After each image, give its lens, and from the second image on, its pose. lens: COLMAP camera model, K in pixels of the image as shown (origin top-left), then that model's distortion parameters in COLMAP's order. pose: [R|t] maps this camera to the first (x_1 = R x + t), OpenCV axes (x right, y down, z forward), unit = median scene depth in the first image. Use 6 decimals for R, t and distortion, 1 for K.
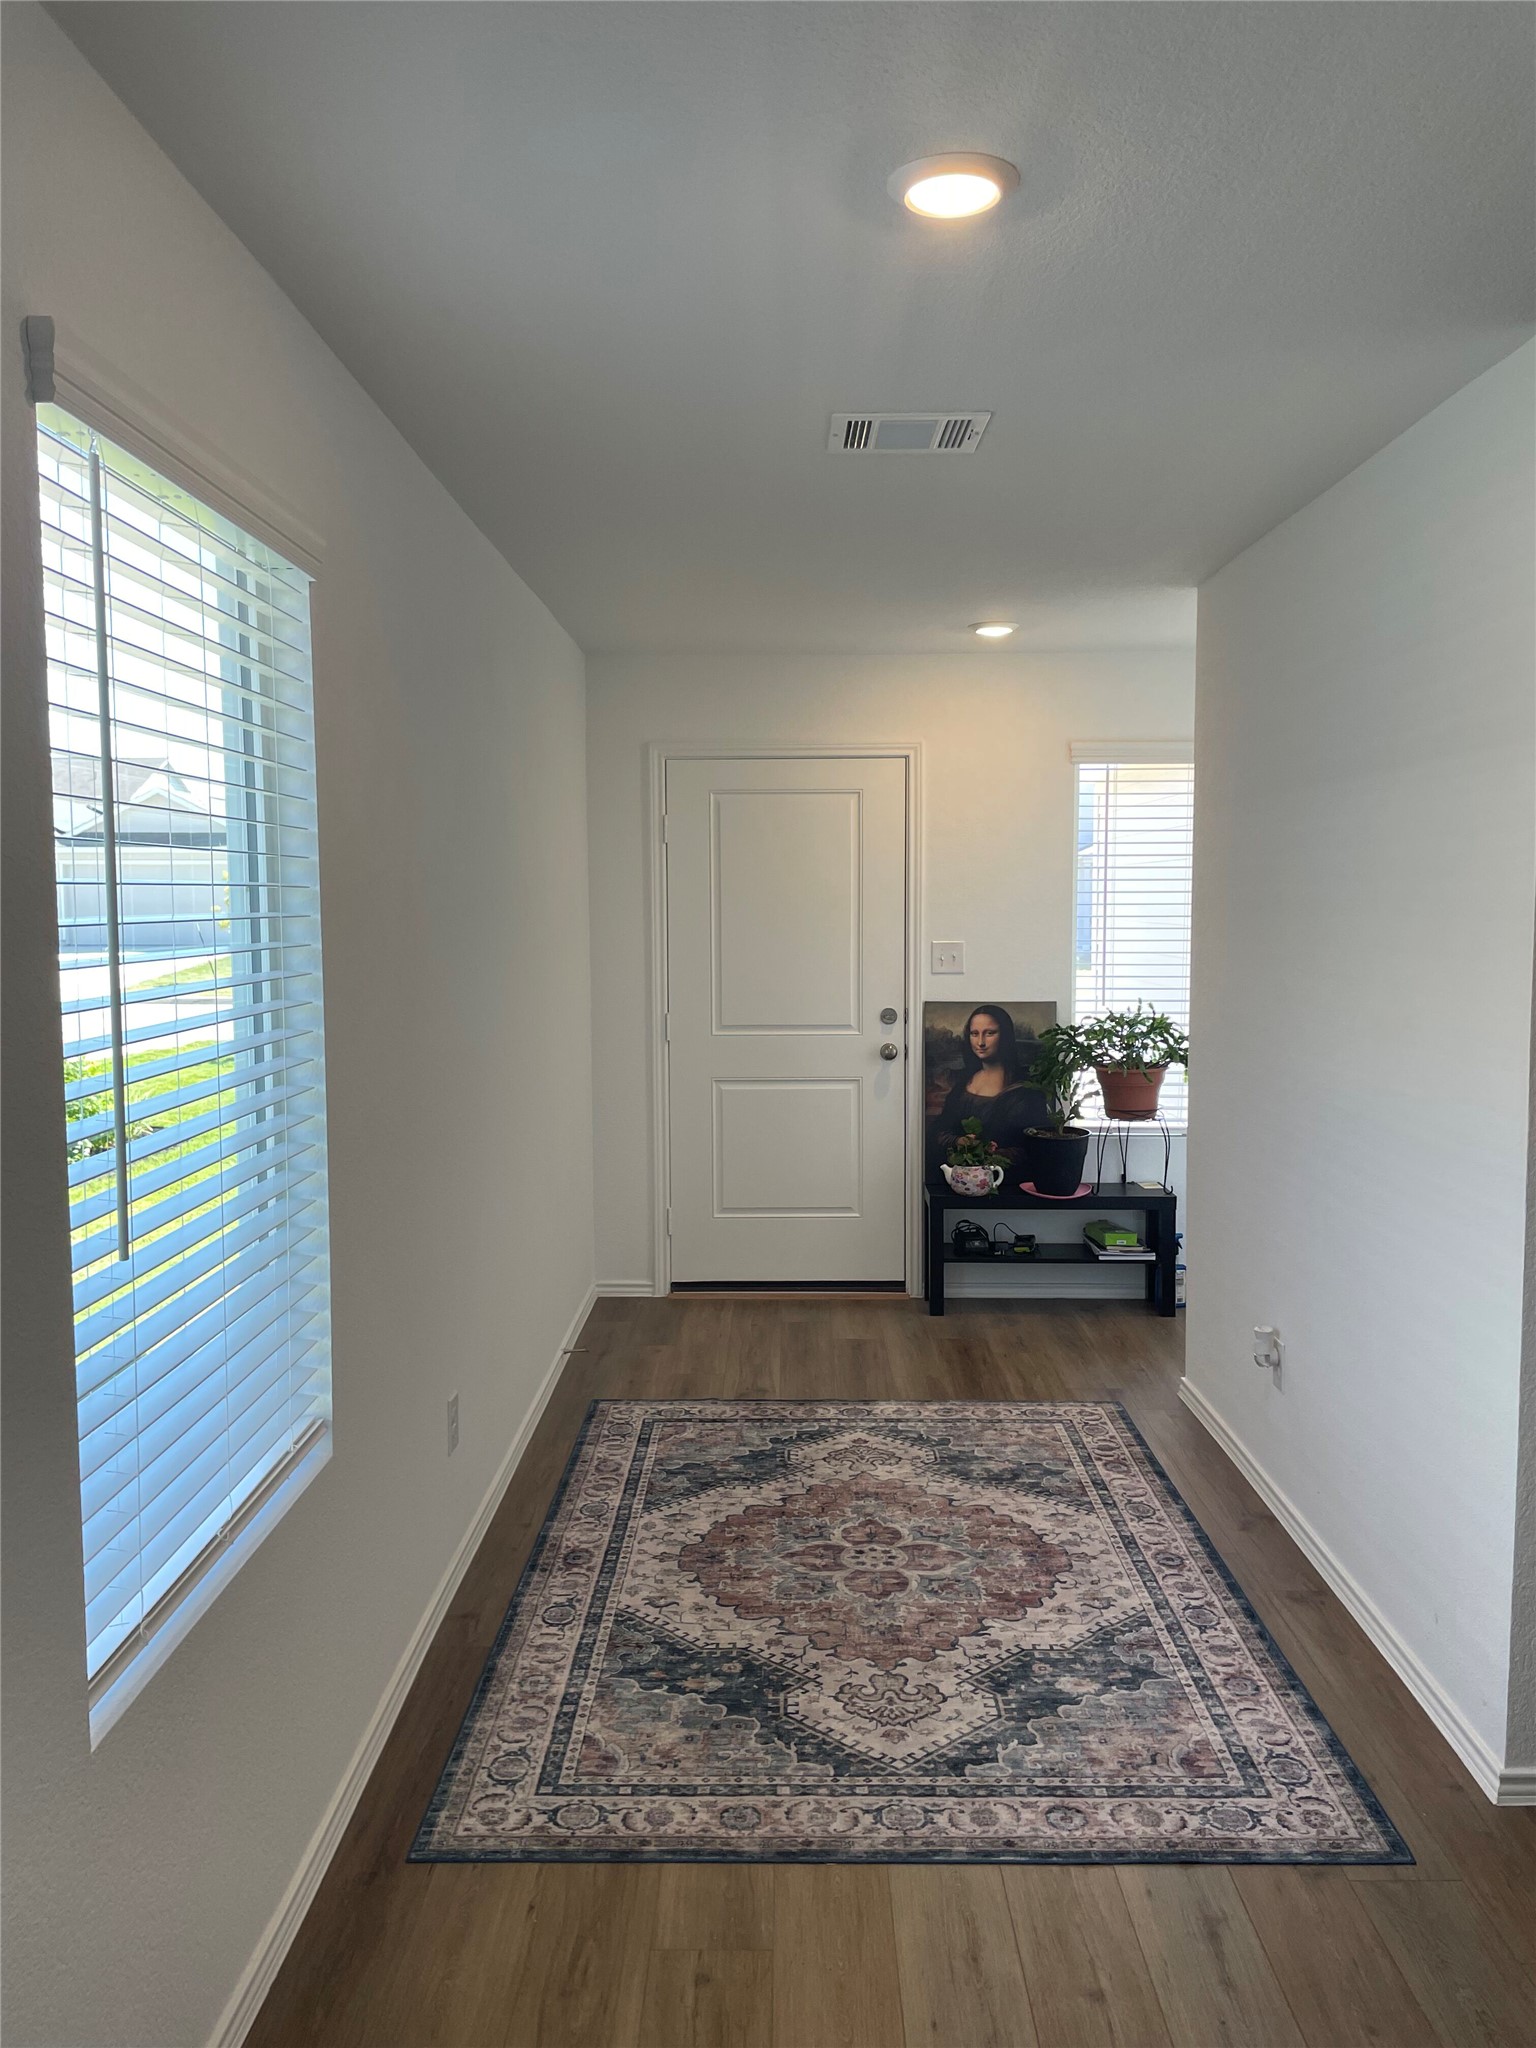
lens RADIAL K [[1532.5, 0, 768.0], [0, 1532.5, 1024.0], [0, 0, 1]] dist [0.092946, -0.126546]
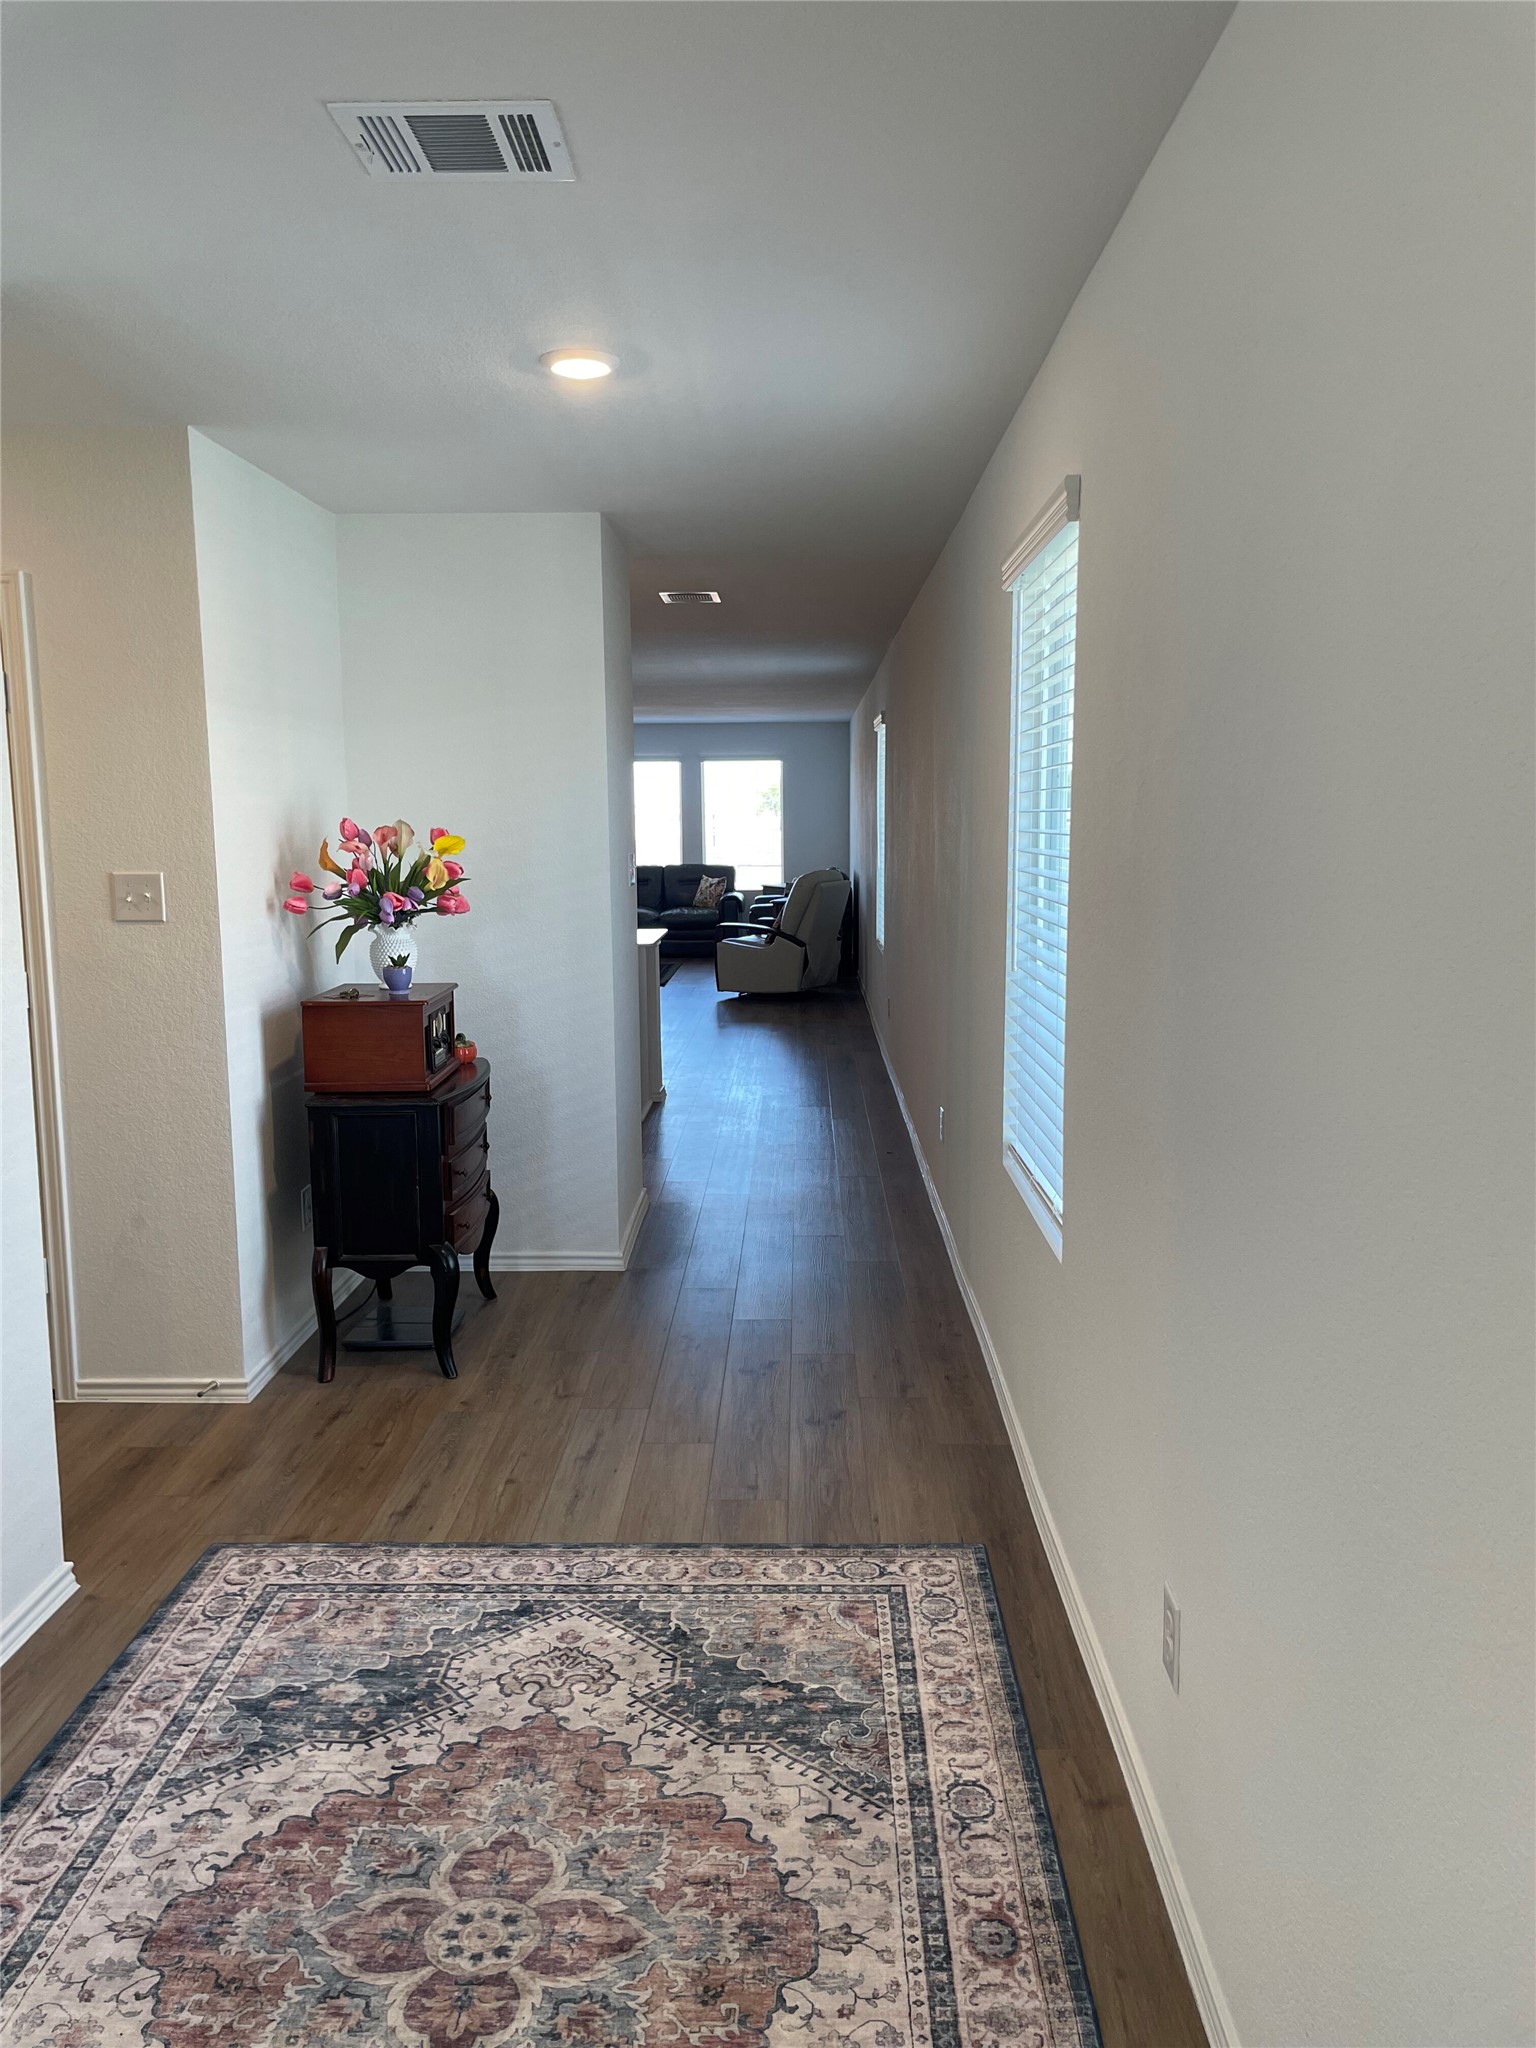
lens RADIAL K [[1532.5, 0, 768.0], [0, 1532.5, 1024.0], [0, 0, 1]] dist [0.092946, -0.126546]
pose [[-0.999895, 0.010078, 0.010430, -0.058110], [0.012096, 0.976264, 0.216244, -0.138335], [-0.008003, 0.216347, -0.976284, 1.802439]]
